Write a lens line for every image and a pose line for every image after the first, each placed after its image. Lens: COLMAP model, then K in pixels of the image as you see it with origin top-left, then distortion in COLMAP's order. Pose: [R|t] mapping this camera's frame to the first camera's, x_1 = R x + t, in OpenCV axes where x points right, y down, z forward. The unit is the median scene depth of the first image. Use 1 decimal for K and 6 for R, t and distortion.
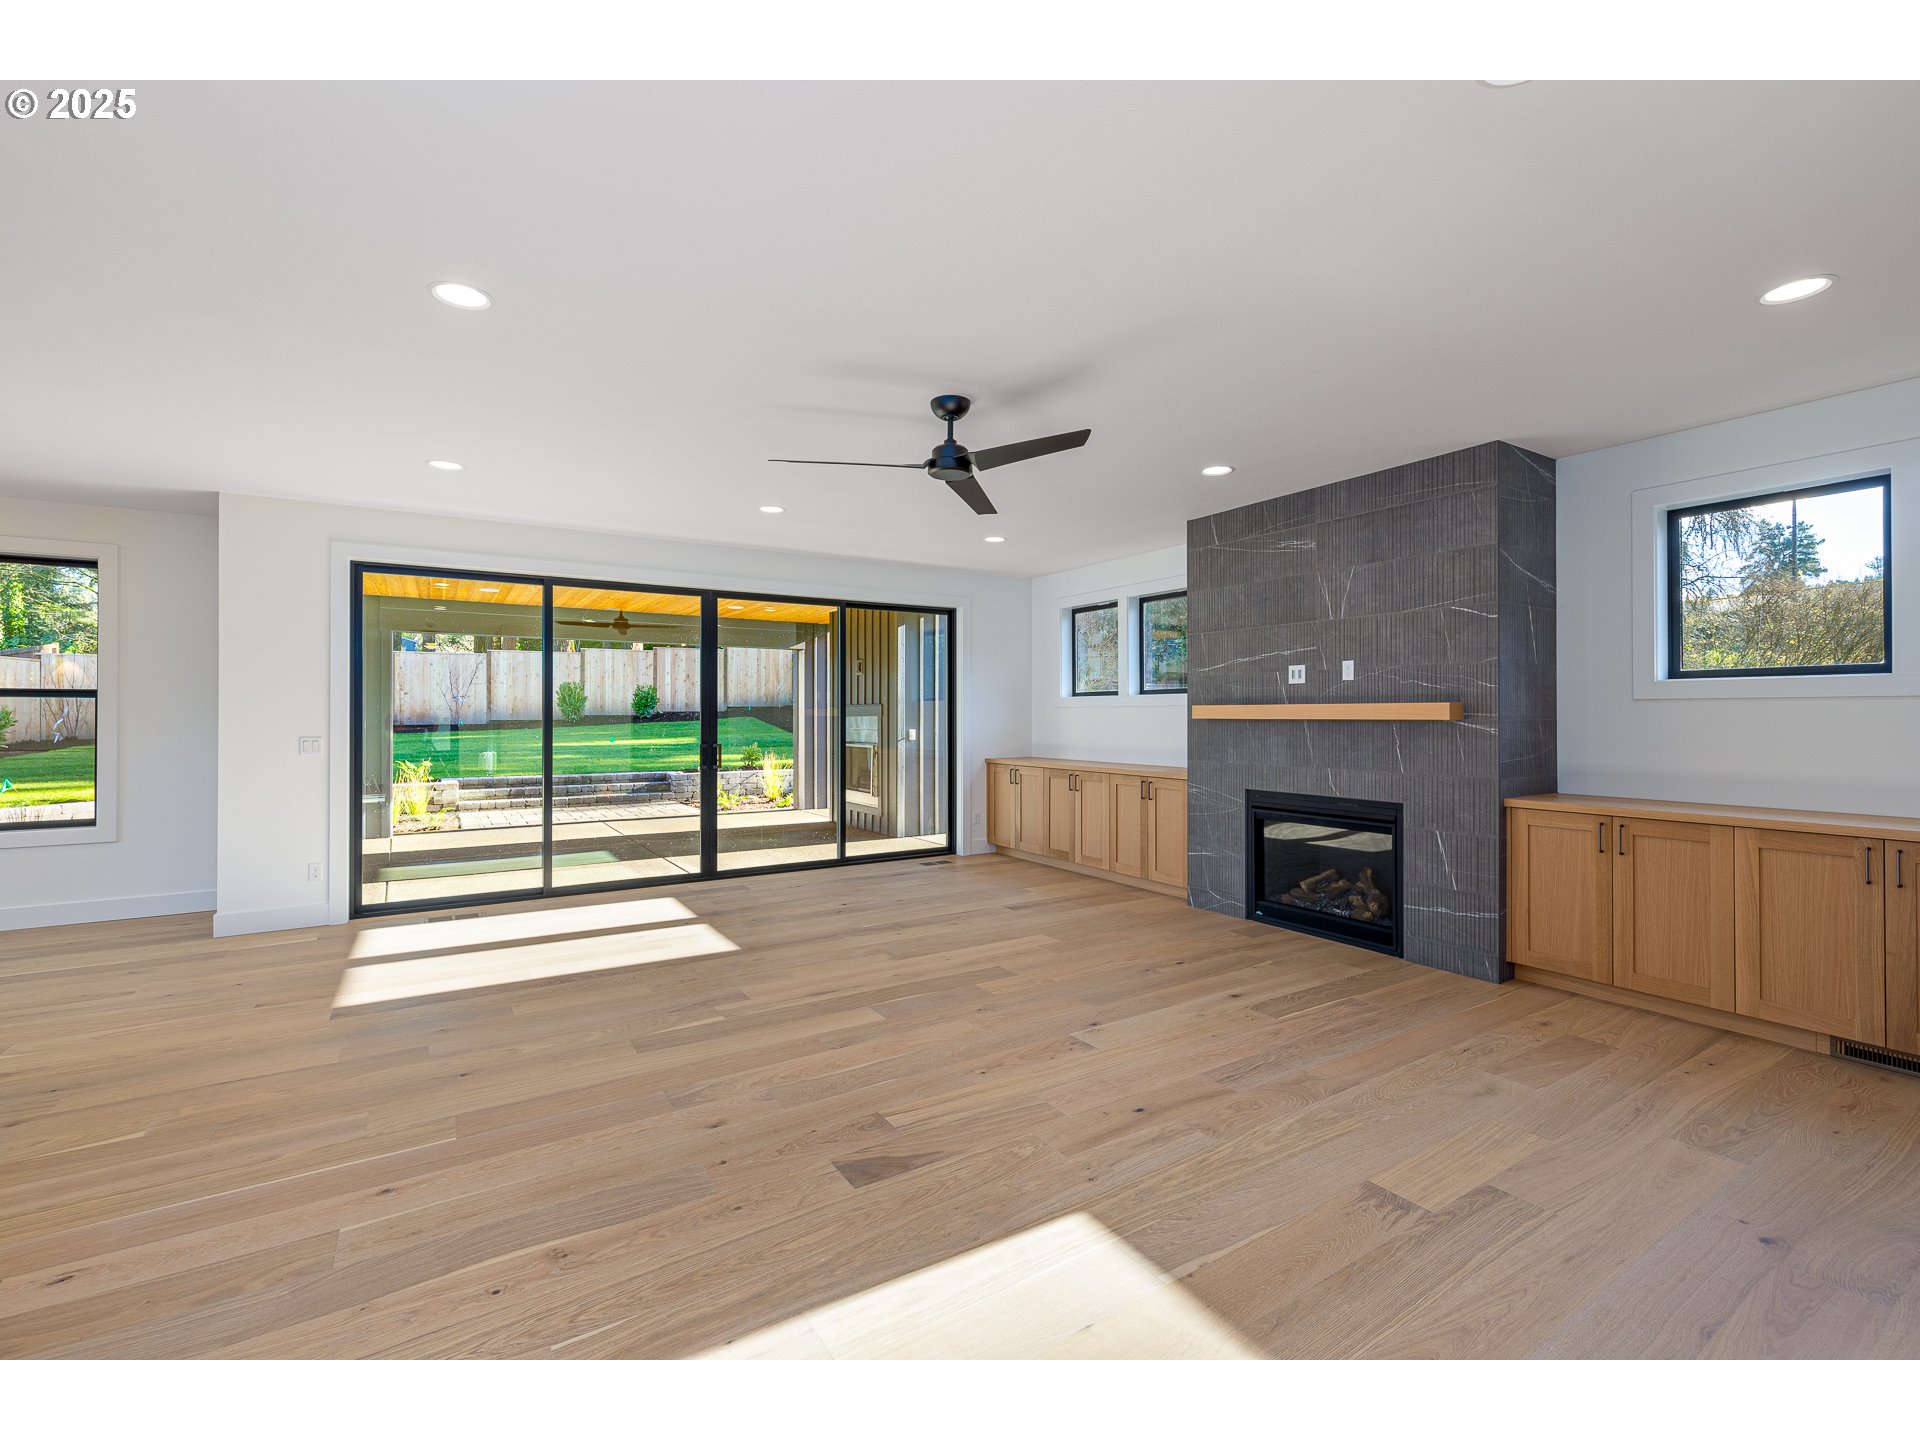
lens RADIAL K [[836.2, 0, 955.6], [0, 836.2, 712.1], [0, 0, 1]] dist [0.000359, 0.000100]
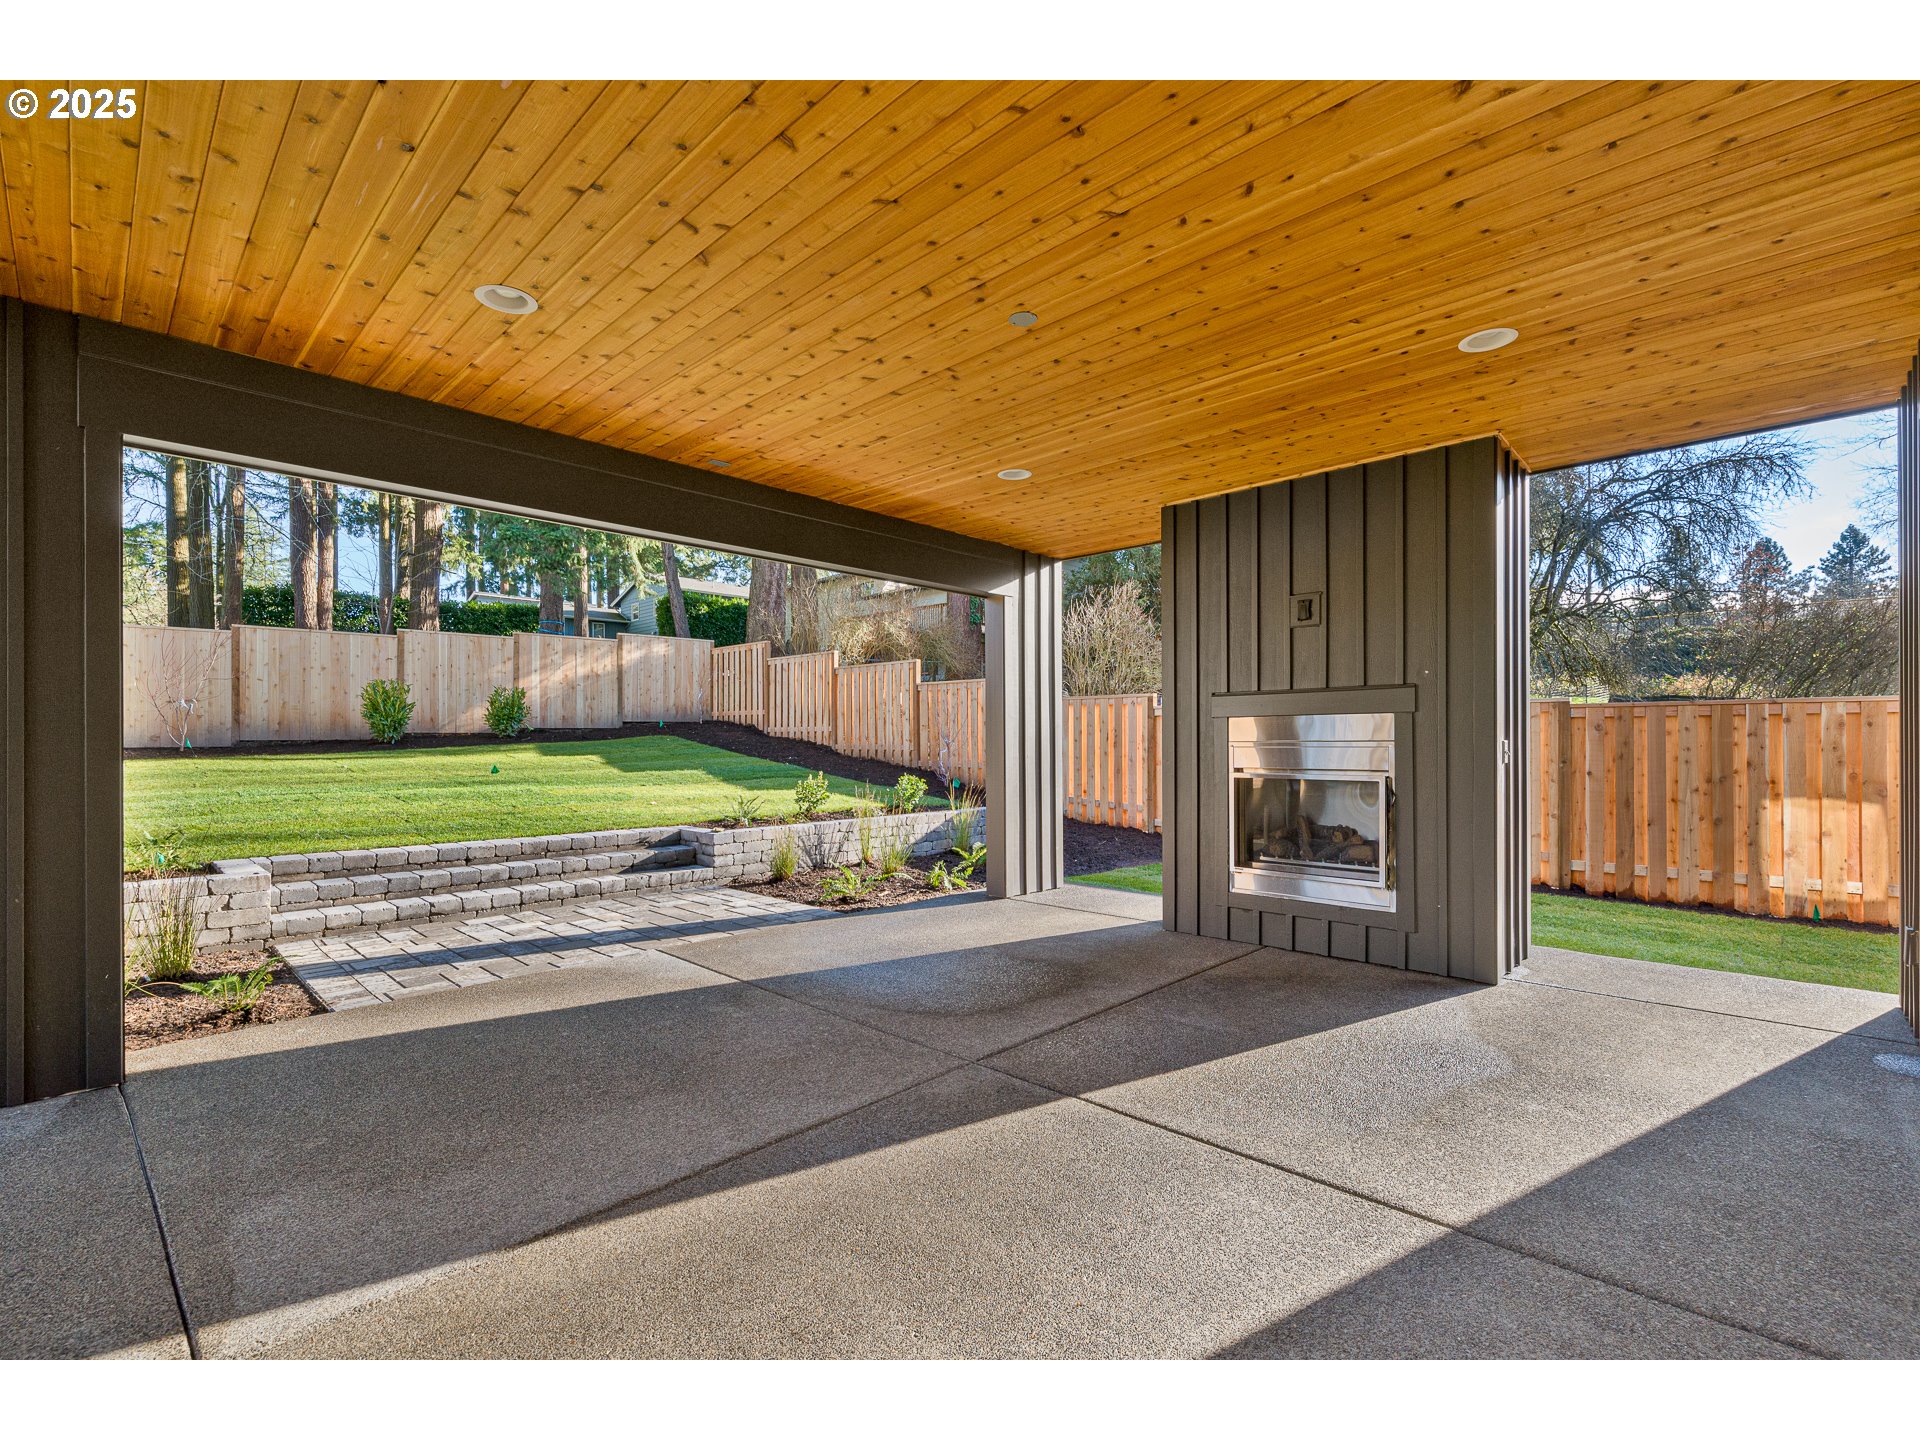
lens RADIAL K [[863.4, 0, 958.5], [0, 863.4, 745.2], [0, 0, 1]] dist [0.001564, 0.000092]
pose [[0.972563, -0.003489, 0.232612, -0.881540], [0.001259, 0.999952, 0.009734, 0.036346], [-0.232635, -0.009175, 0.972521, 1.208217]]
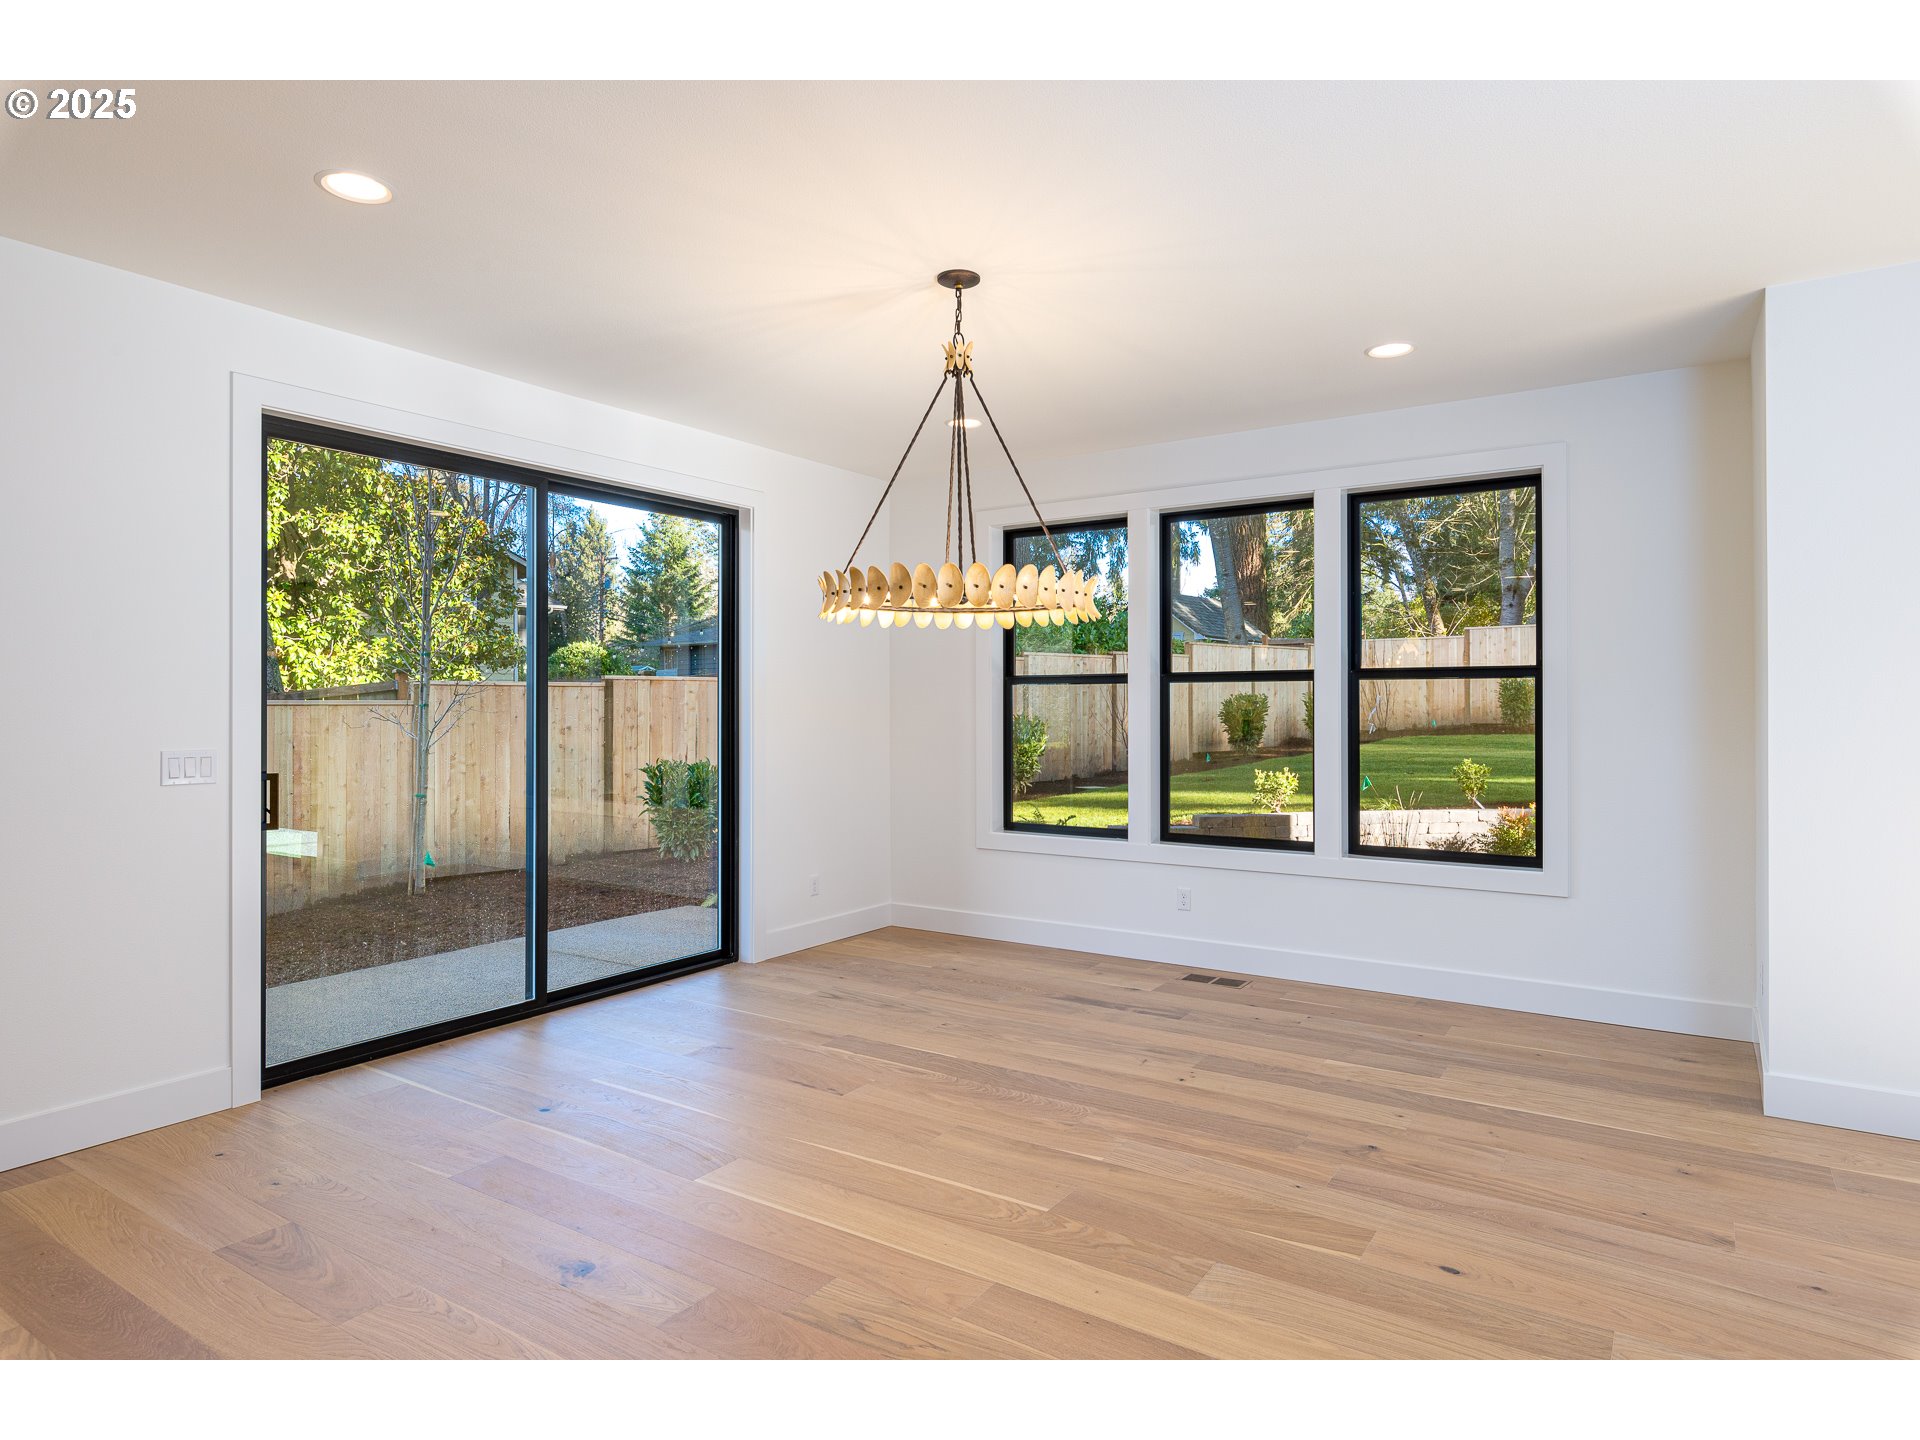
lens RADIAL K [[1100.5, 0, 970.0], [0, 1100.5, 708.4], [0, 0, 1]] dist [-0.000608, -0.000074]
pose [[0.413389, 0.001890, -0.910552, -0.488817], [0.005370, 0.999975, 0.004514, 0.002653], [0.910539, -0.006756, 0.413369, 0.258815]]
